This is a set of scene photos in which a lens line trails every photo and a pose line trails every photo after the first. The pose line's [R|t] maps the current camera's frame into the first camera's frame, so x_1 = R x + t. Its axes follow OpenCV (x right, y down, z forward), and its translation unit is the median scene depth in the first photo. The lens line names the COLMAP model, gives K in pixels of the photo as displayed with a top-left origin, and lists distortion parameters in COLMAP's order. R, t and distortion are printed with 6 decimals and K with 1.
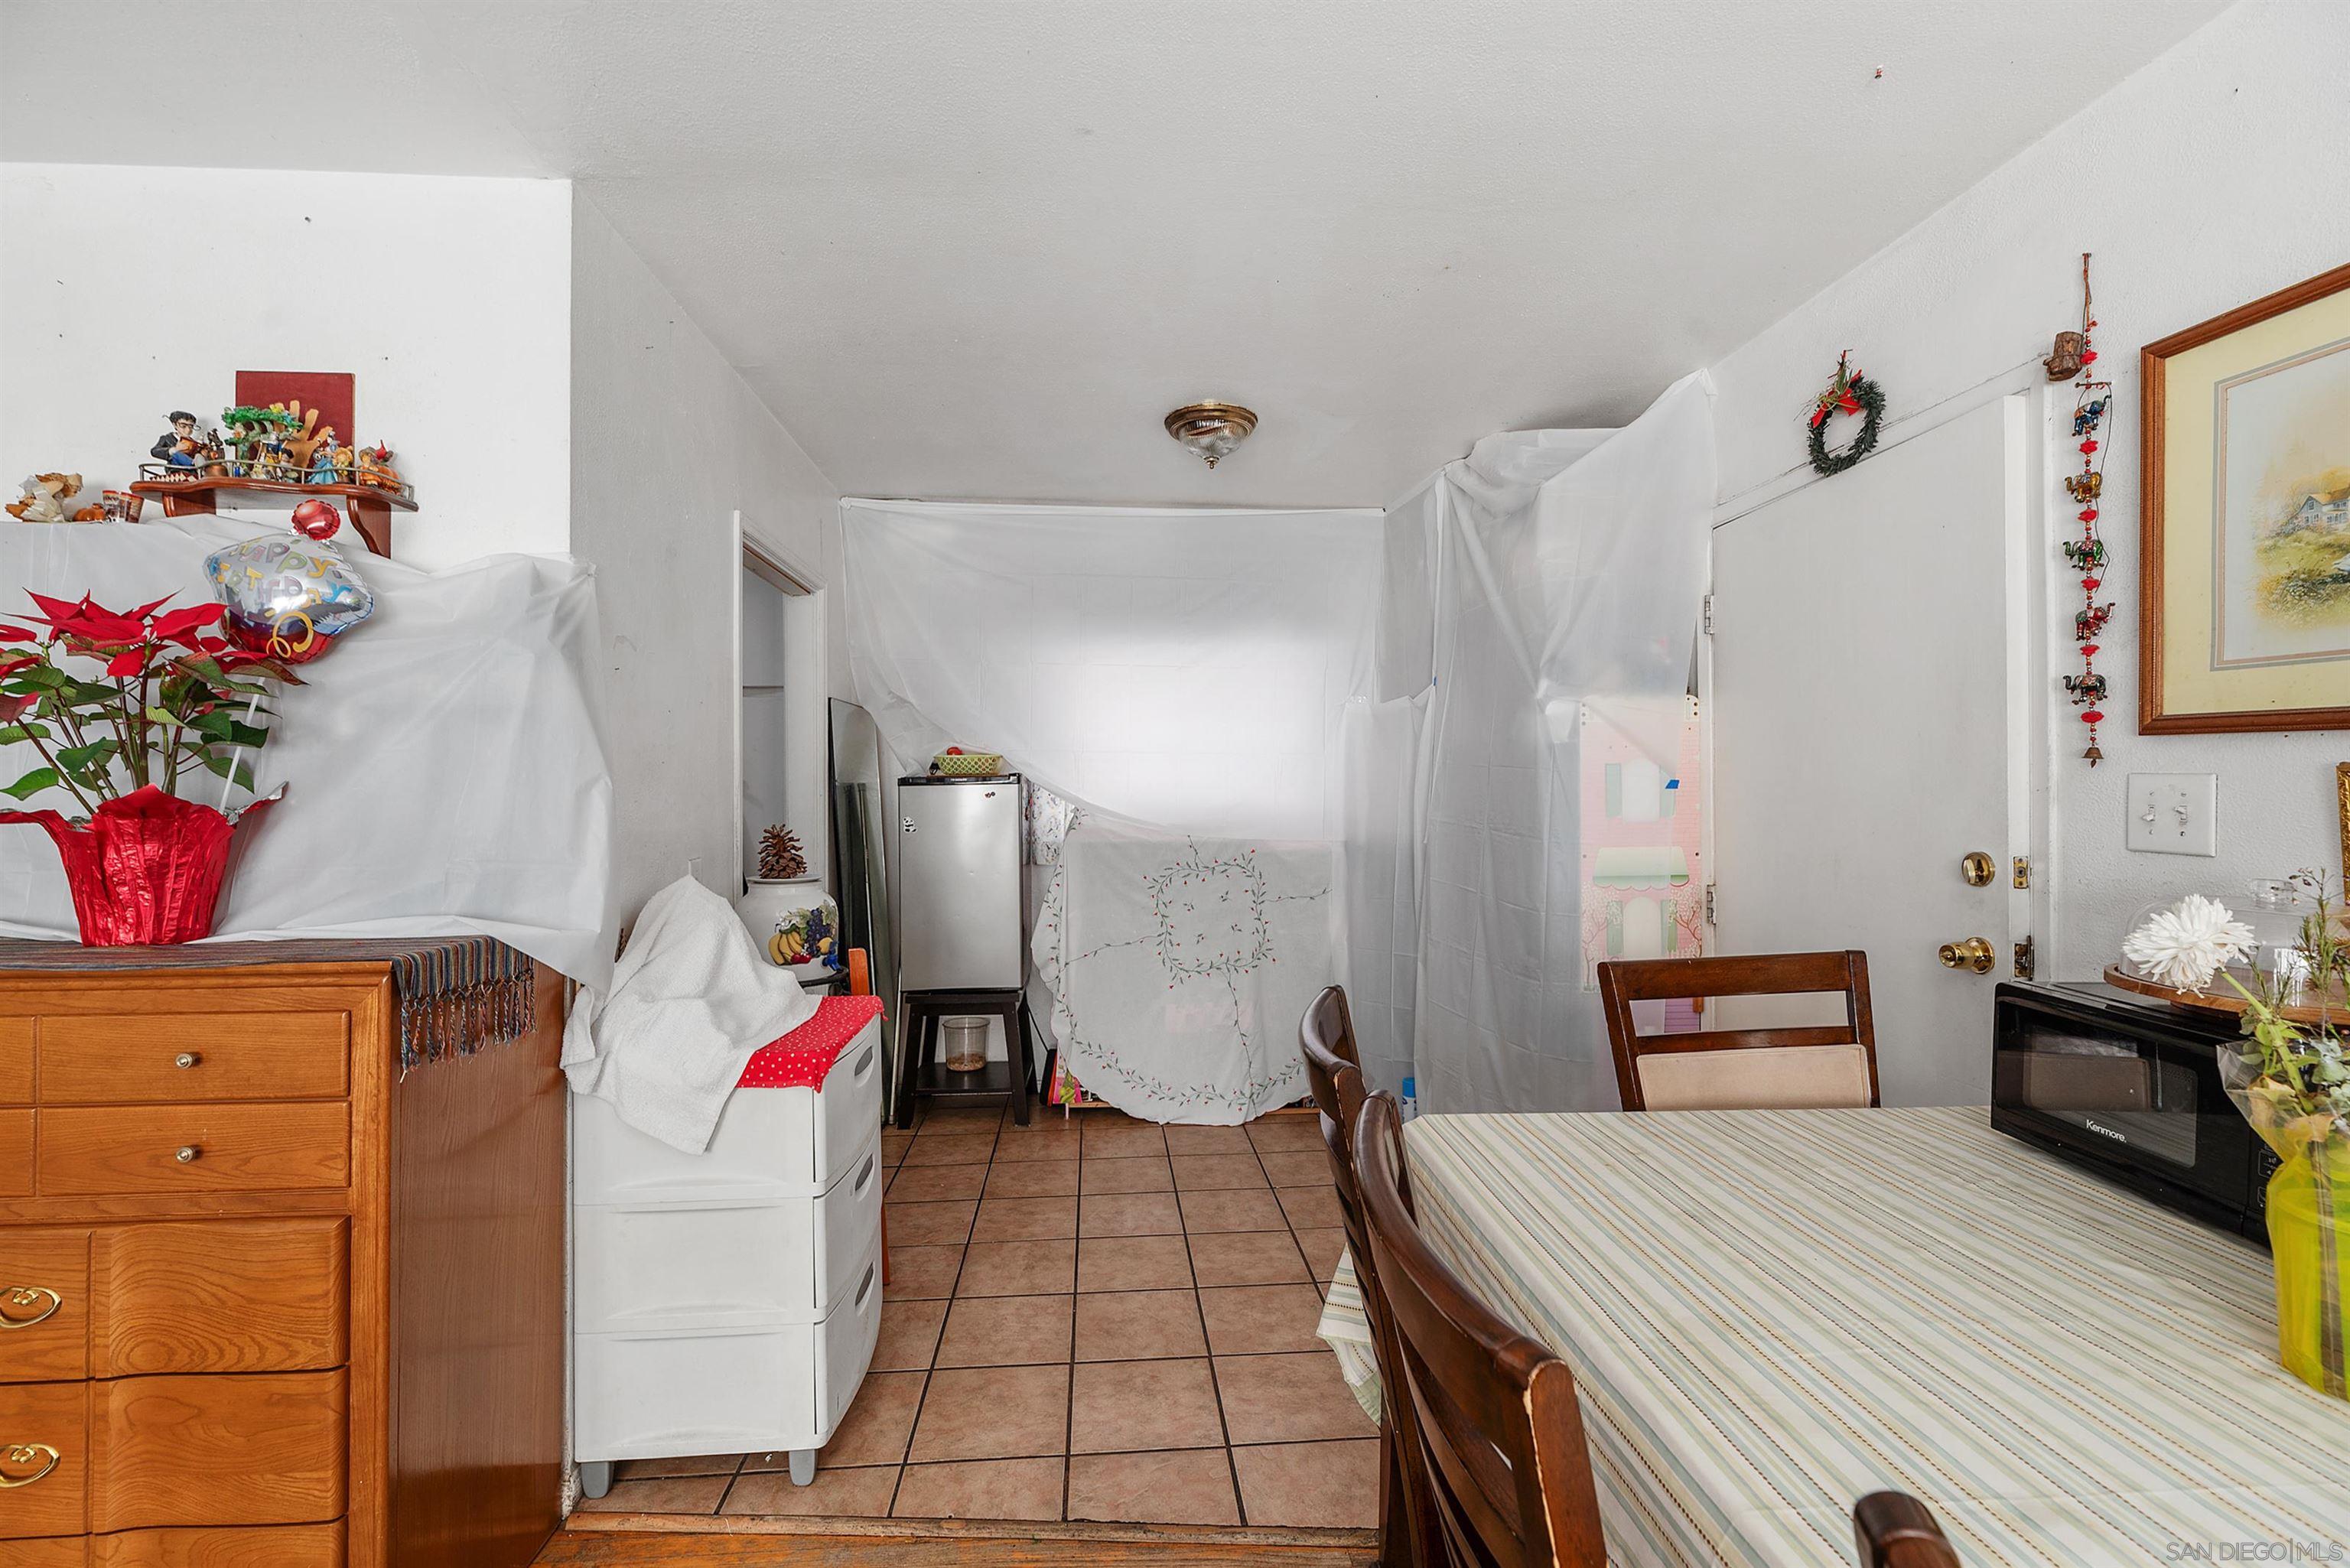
lens RADIAL K [[991.0, 0, 1183.3], [0, 991.0, 769.7], [0, 0, 1]] dist [-0.003647, 0.000590]
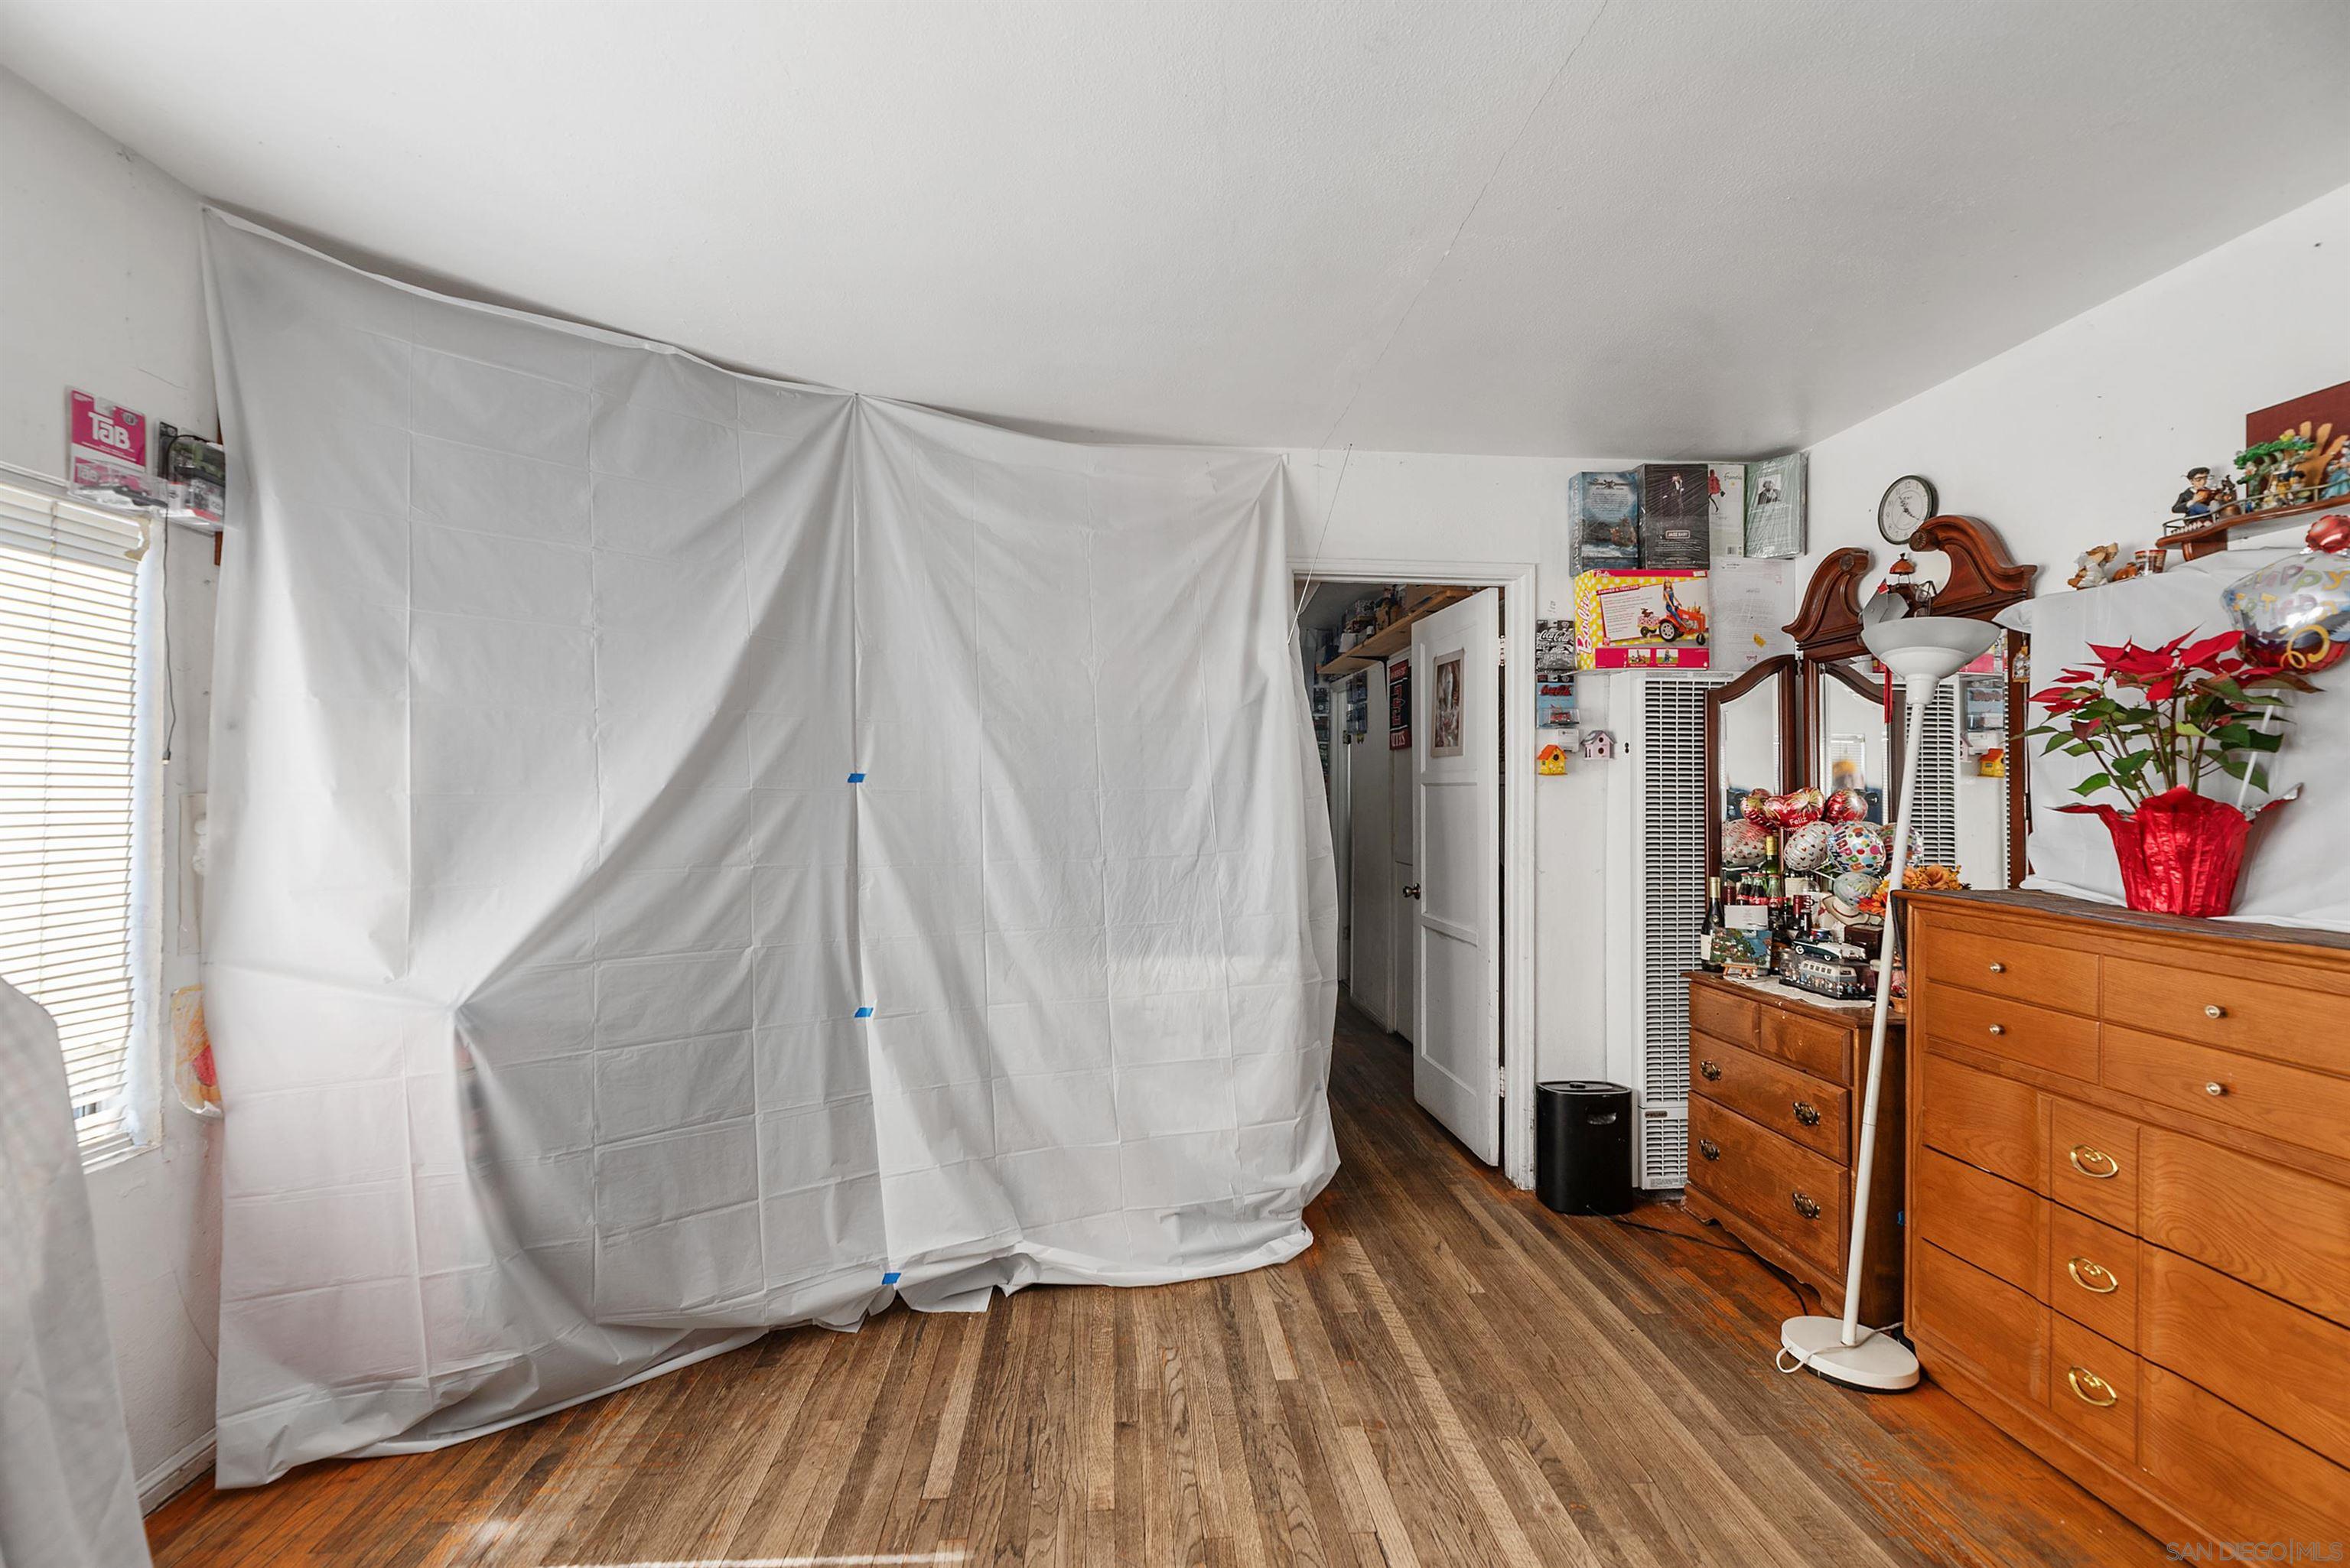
lens RADIAL K [[991.0, 0, 1185.1], [0, 991.0, 787.8], [0, 0, 1]] dist [-0.003647, 0.000590]
pose [[-0.002787, 0.005473, -0.999981, 0.183880], [0.014969, 0.999873, 0.005431, -0.007086], [0.999884, -0.014953, -0.002869, -0.227699]]
